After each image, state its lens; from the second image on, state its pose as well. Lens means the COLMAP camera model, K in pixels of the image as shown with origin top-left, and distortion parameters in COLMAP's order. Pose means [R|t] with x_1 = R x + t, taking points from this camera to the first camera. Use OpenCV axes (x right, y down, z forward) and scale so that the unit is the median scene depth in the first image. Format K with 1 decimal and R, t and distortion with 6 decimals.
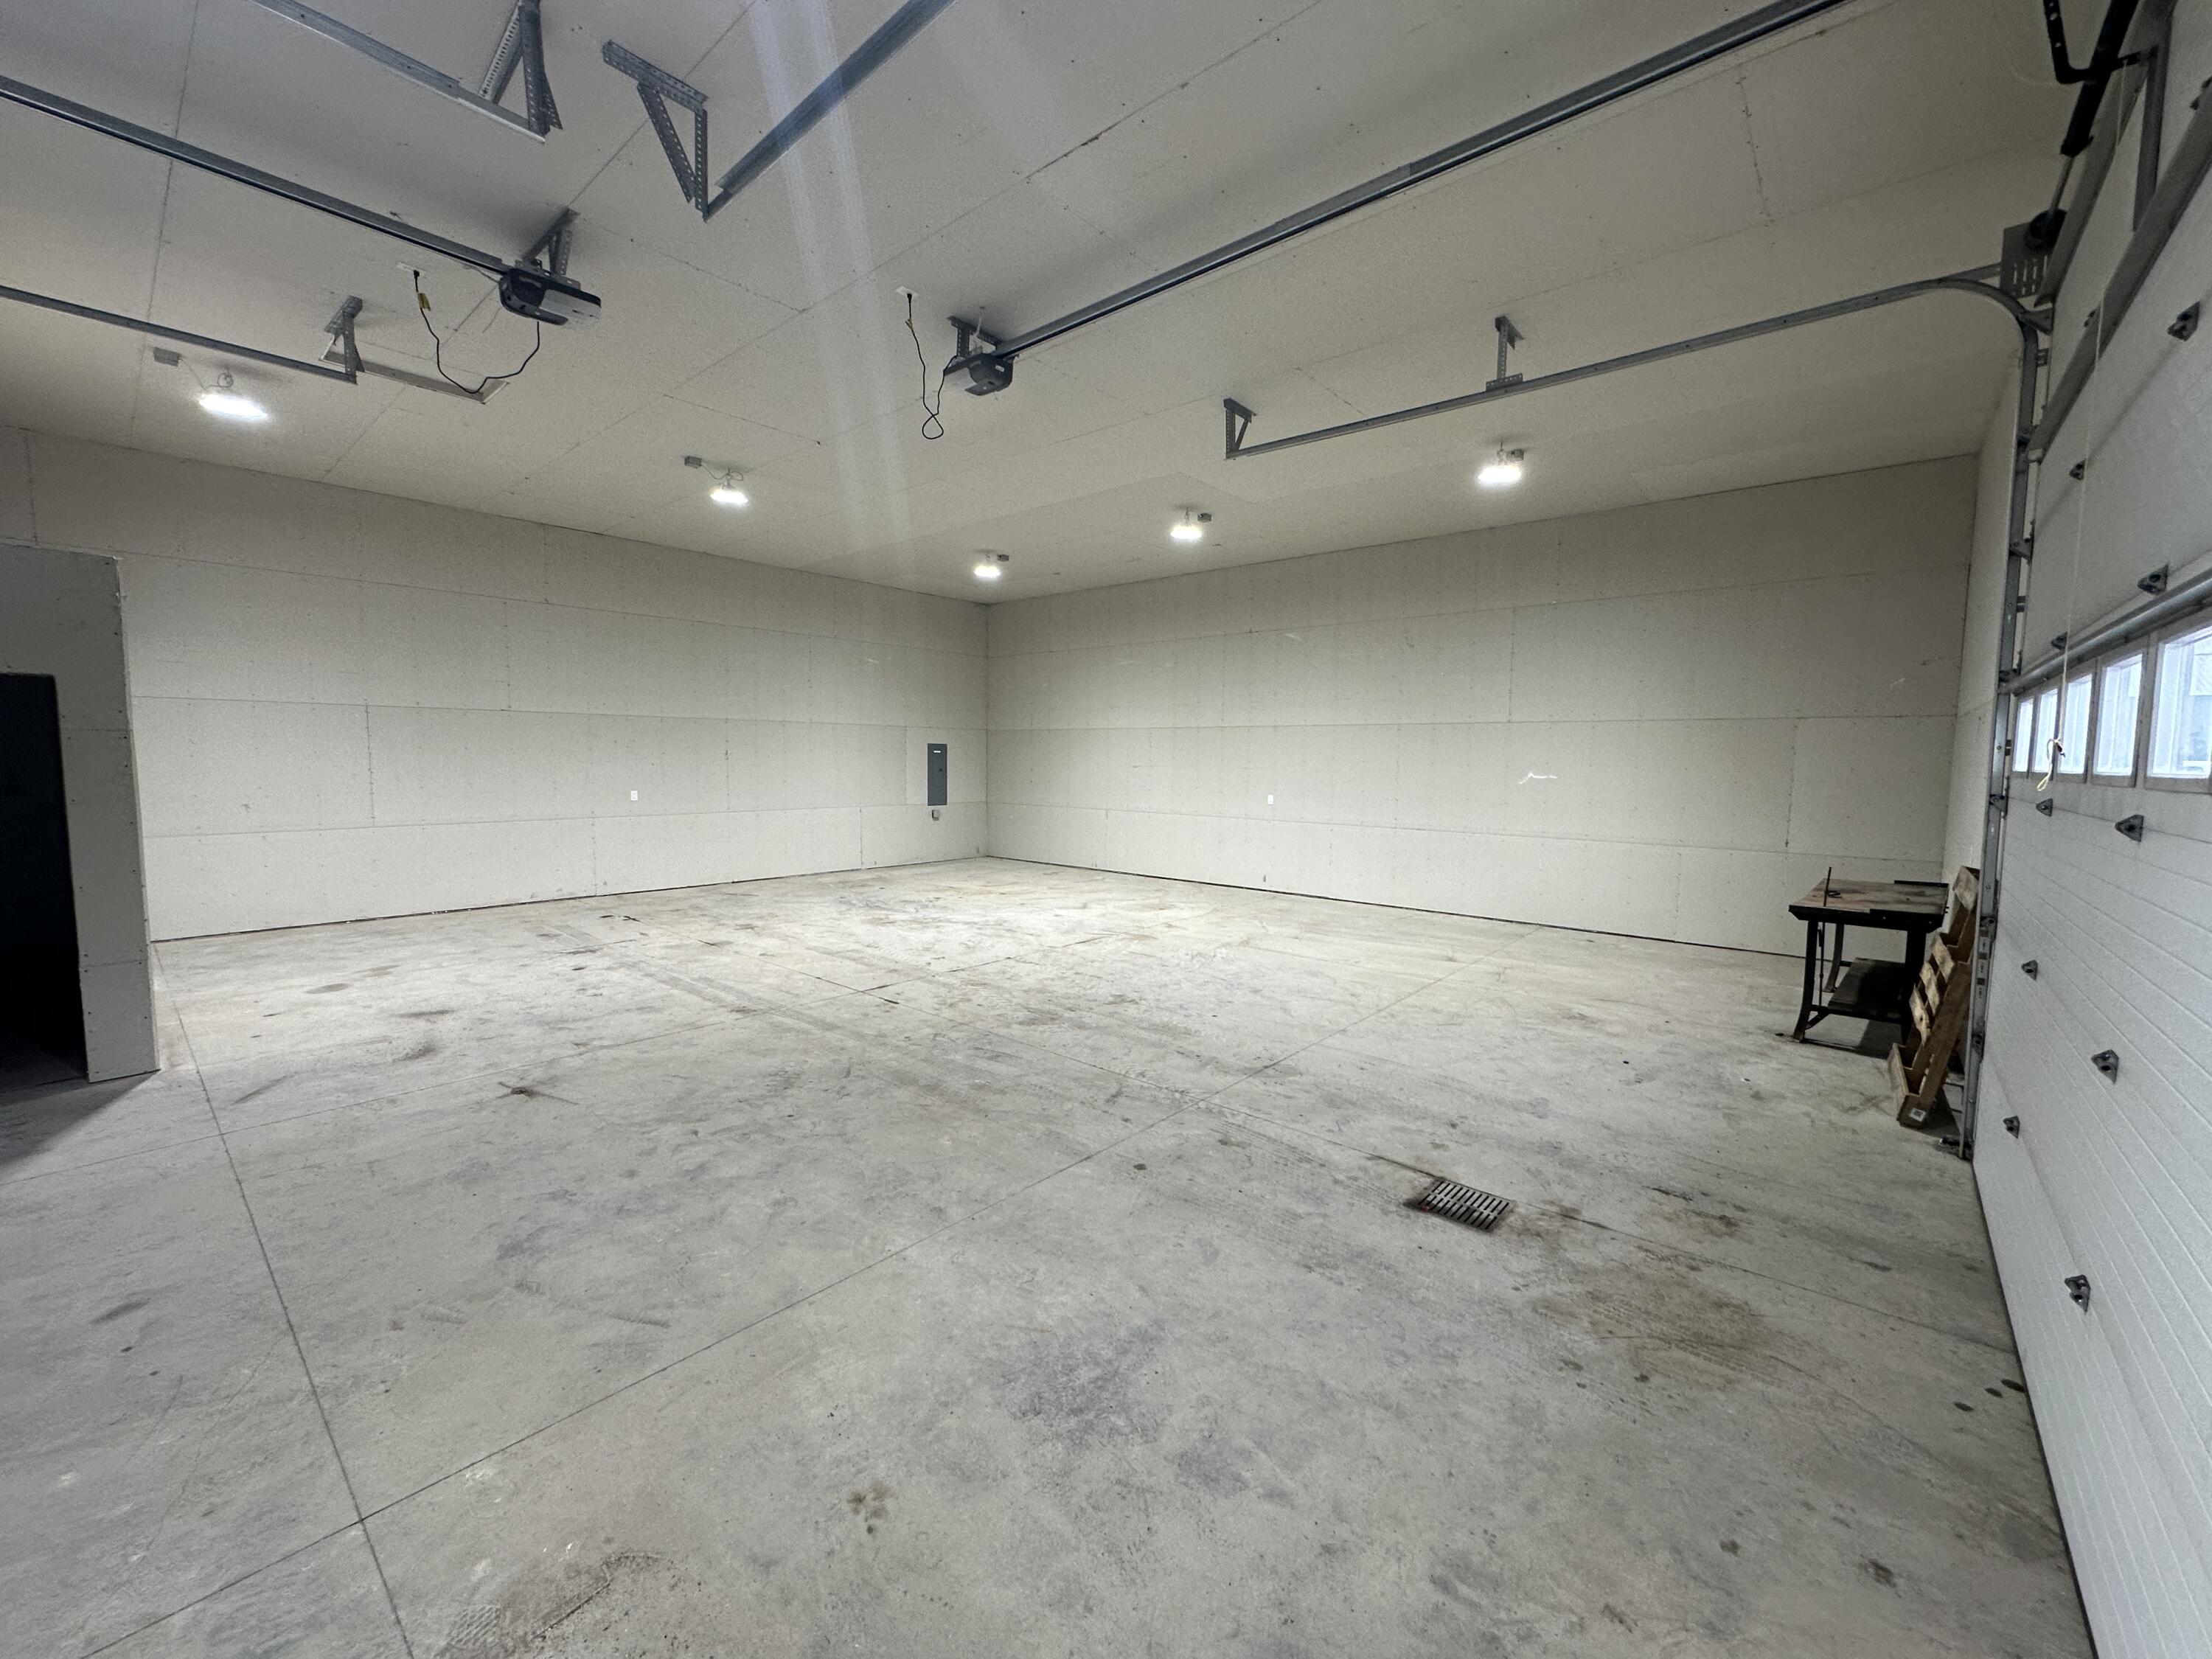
lens RADIAL K [[884.9, 0, 1106.0], [0, 884.9, 829.5], [0, 0, 1]] dist [-0.006075, -0.000140]
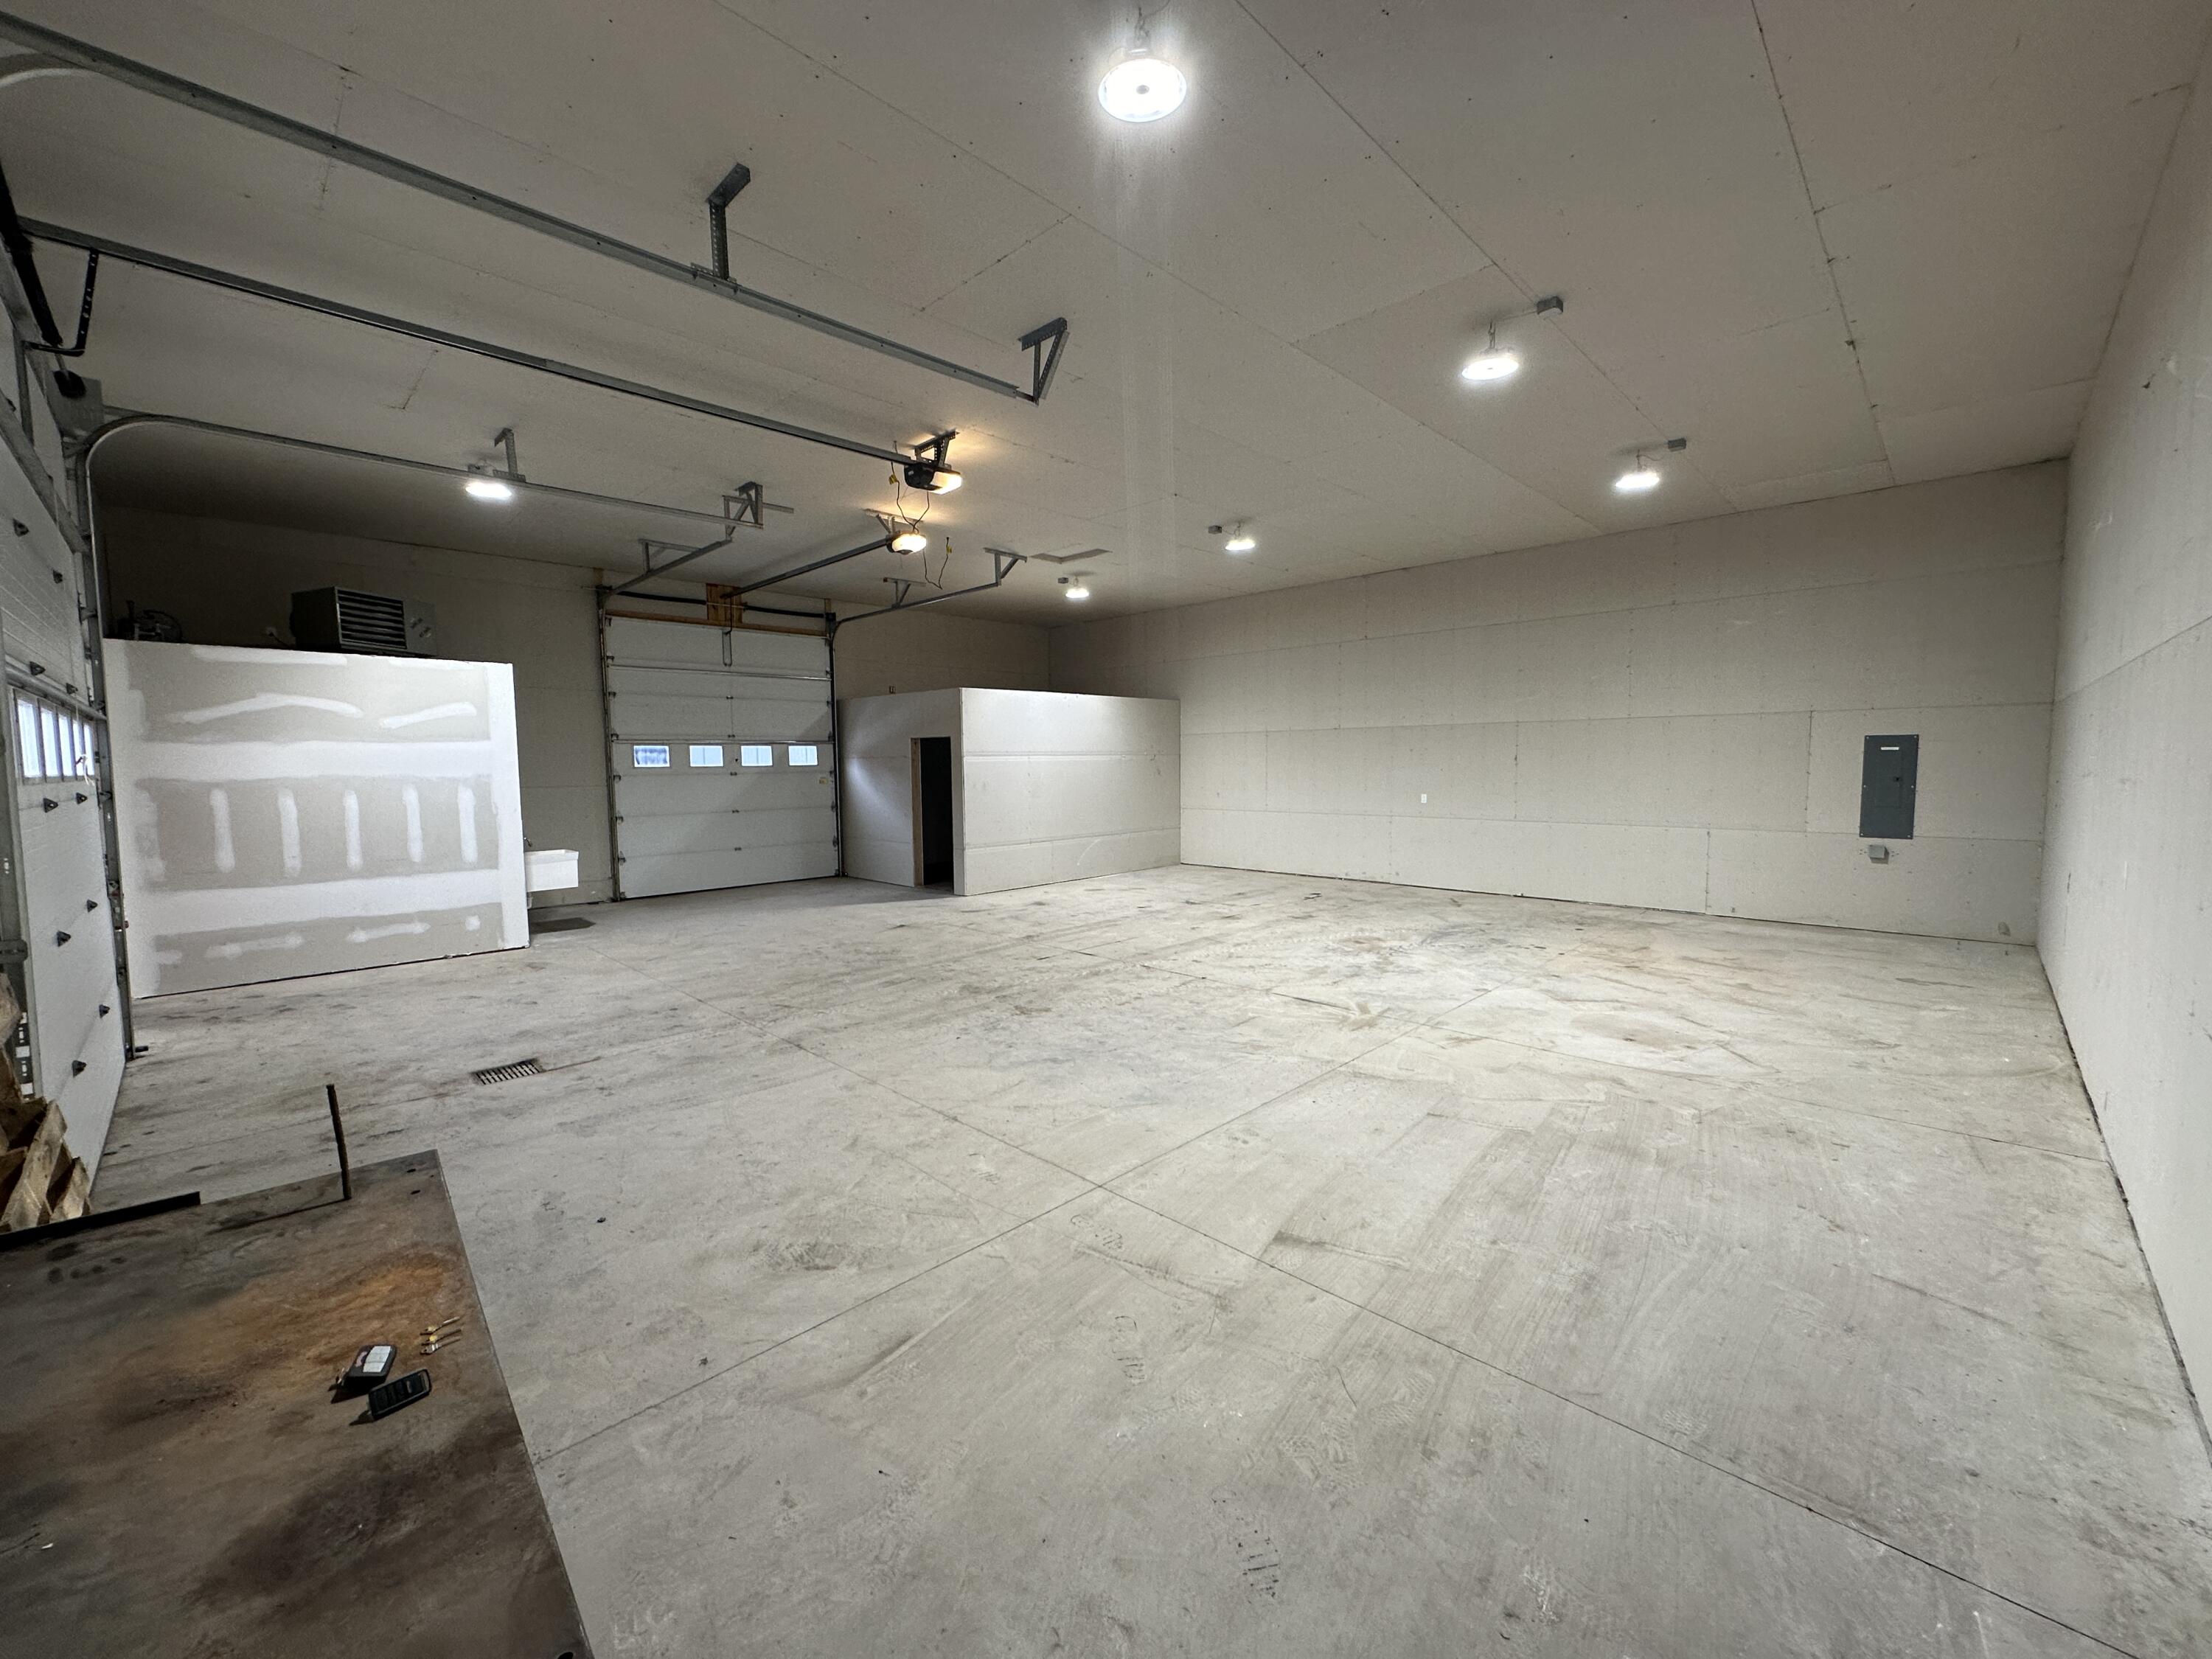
lens RADIAL K [[884.9, 0, 1106.0], [0, 884.9, 829.5], [0, 0, 1]] dist [-0.006075, -0.000140]
pose [[-0.068380, 0.065959, -0.995477, 1.214507], [-0.072798, 0.994822, 0.070916, -0.102394], [0.995000, 0.077318, -0.063224, 1.411016]]
